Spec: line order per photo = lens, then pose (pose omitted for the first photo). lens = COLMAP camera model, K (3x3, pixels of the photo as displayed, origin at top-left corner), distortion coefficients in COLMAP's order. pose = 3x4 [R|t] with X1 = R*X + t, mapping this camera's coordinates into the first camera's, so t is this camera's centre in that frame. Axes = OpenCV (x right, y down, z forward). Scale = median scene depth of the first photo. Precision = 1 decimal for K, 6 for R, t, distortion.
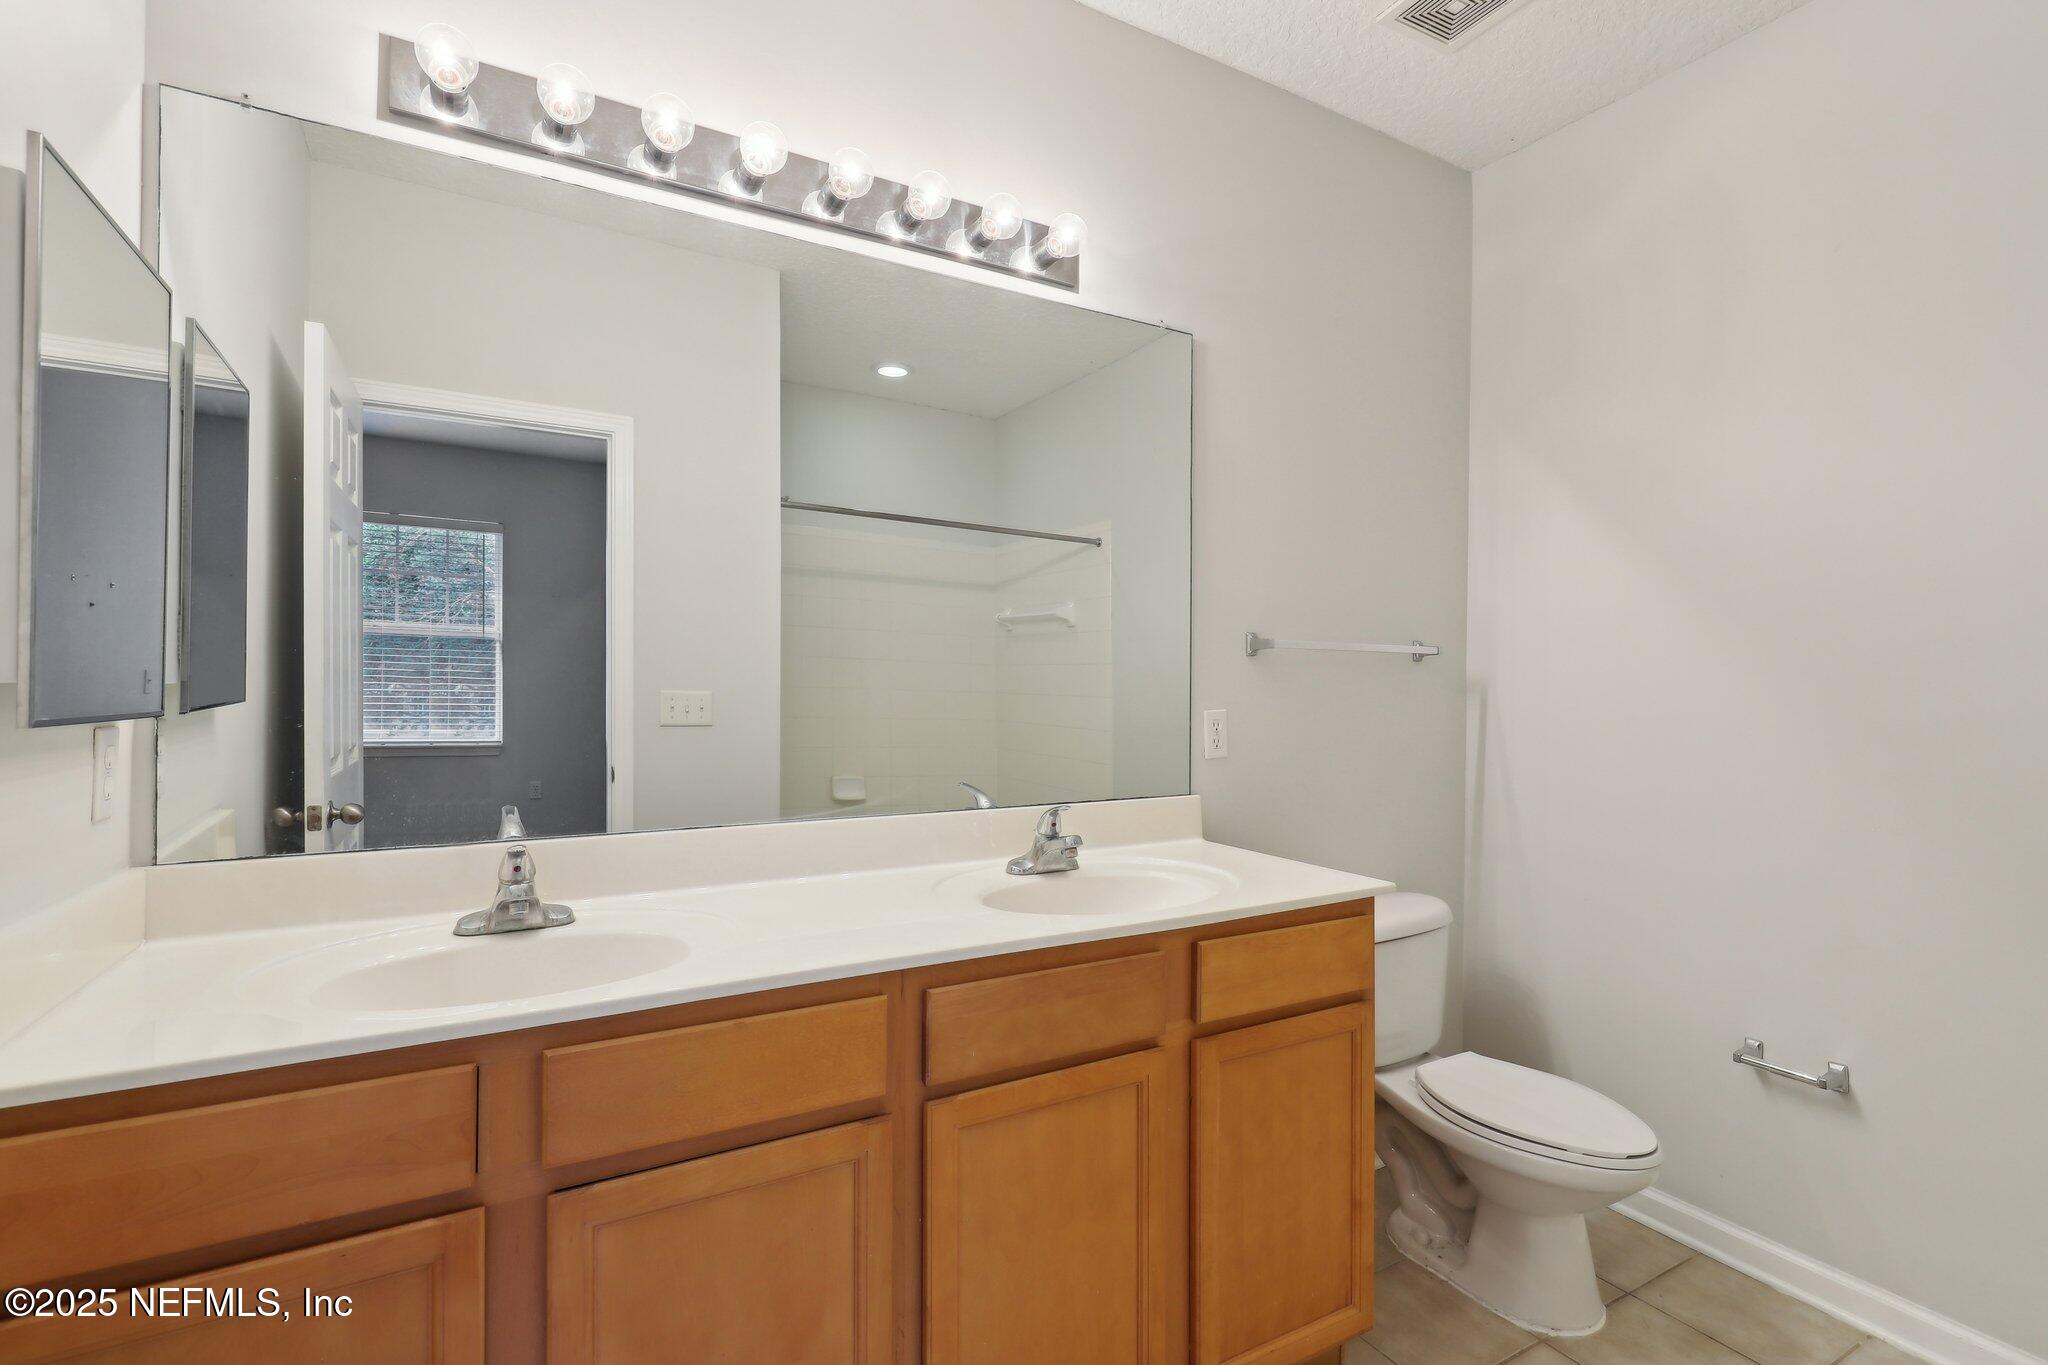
lens RADIAL K [[945.8, 0, 1031.1], [0, 945.8, 685.0], [0, 0, 1]] dist [-0.000761, -0.000398]
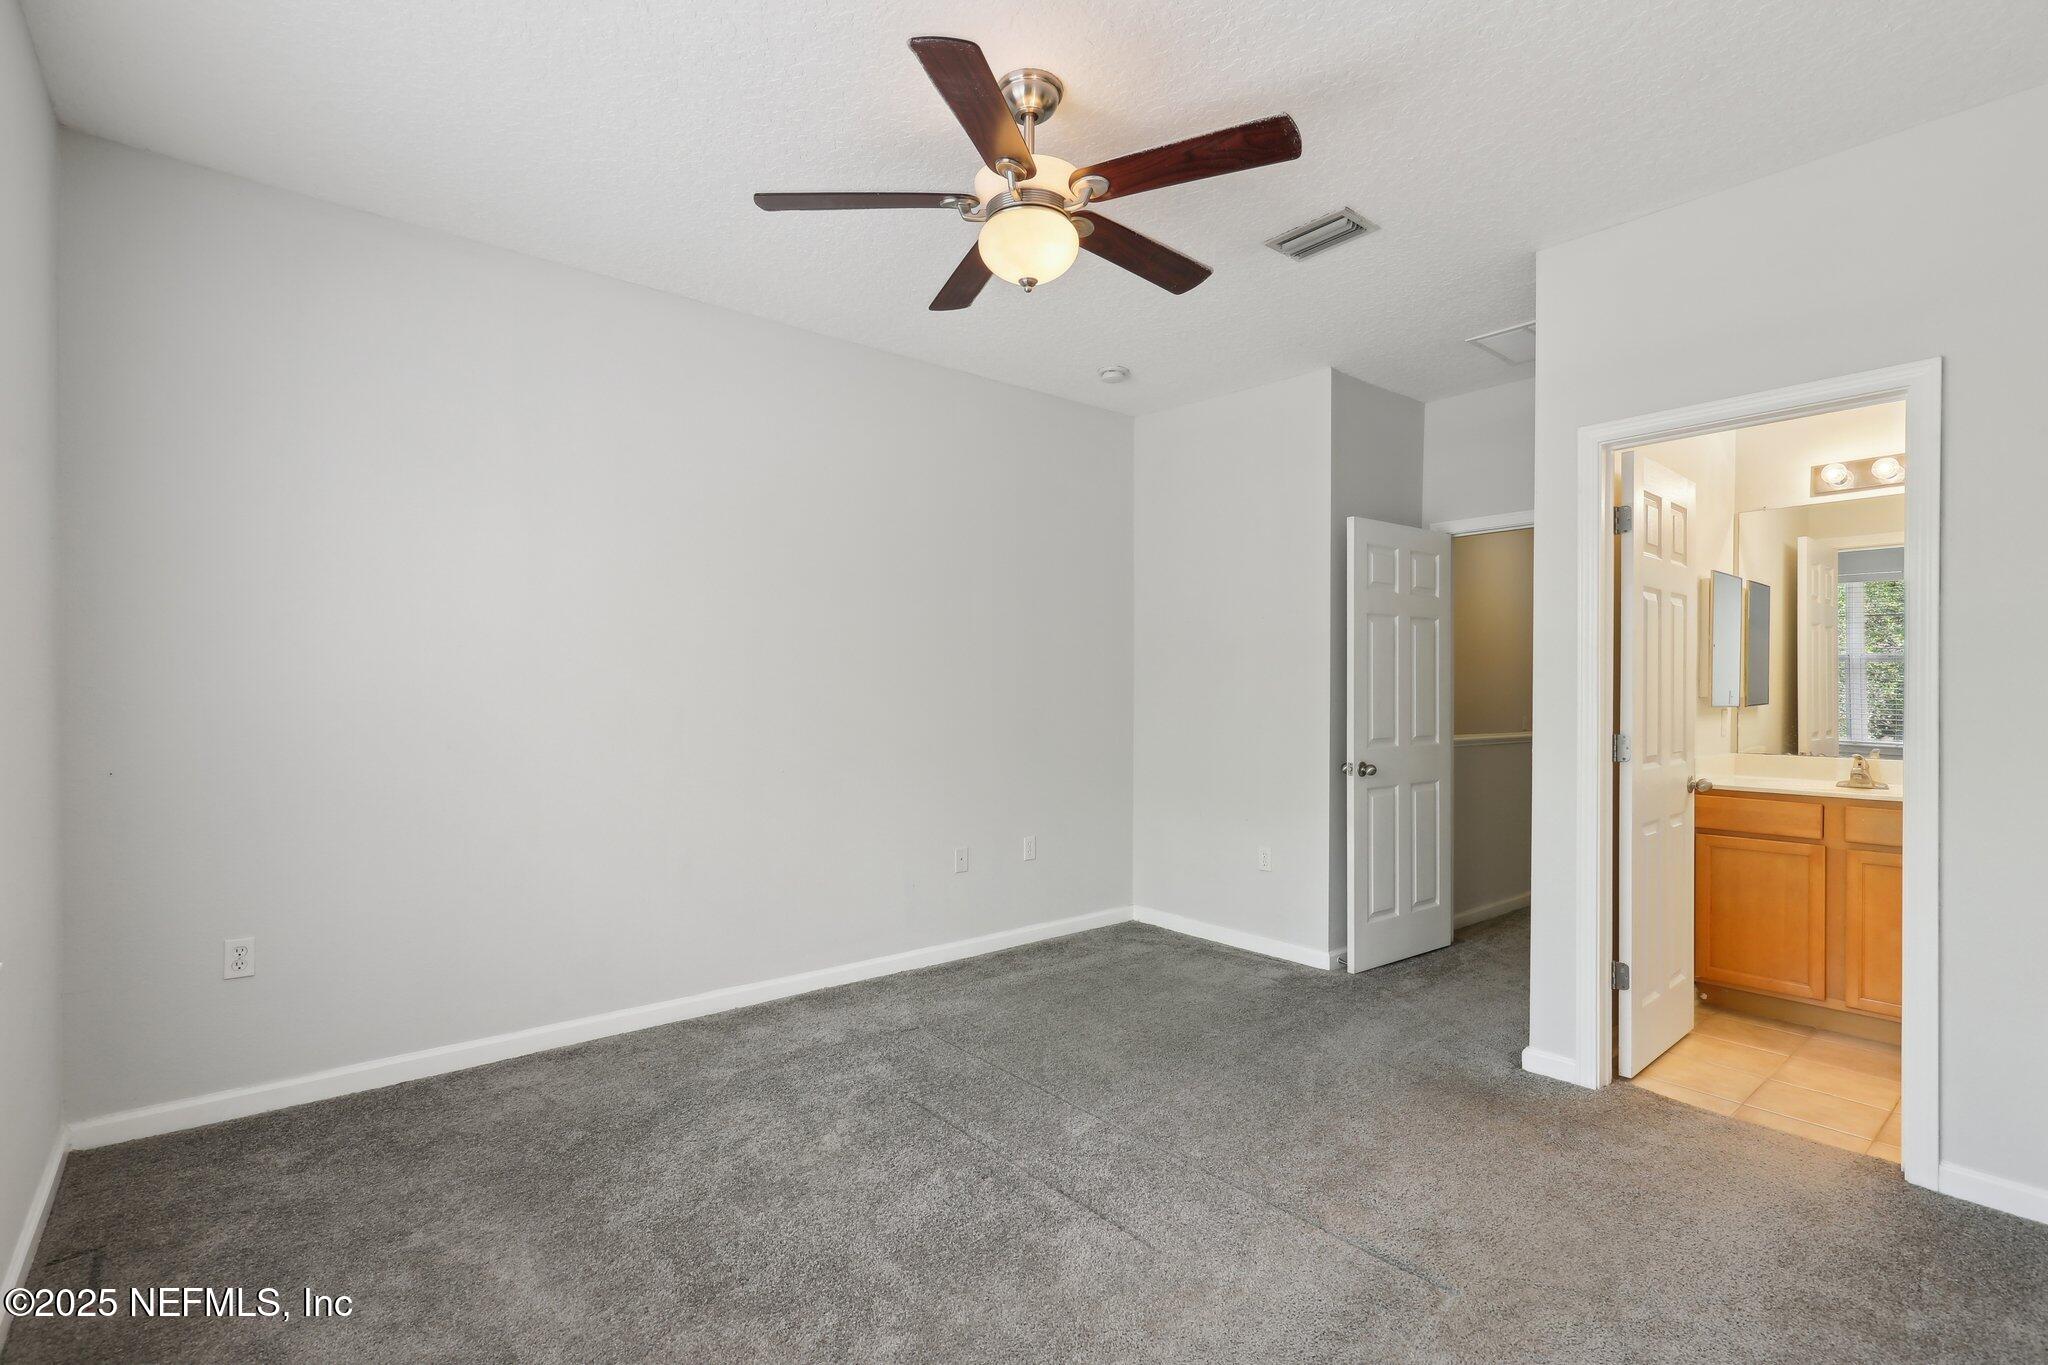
lens RADIAL K [[936.8, 0, 1025.6], [0, 936.8, 683.0], [0, 0, 1]] dist [0.001482, -0.000269]
pose [[0.189563, 0.000913, -0.981868, 1.879094], [-0.003271, 0.999995, 0.000299, -0.044633], [0.981863, 0.003155, 0.189565, -2.134789]]
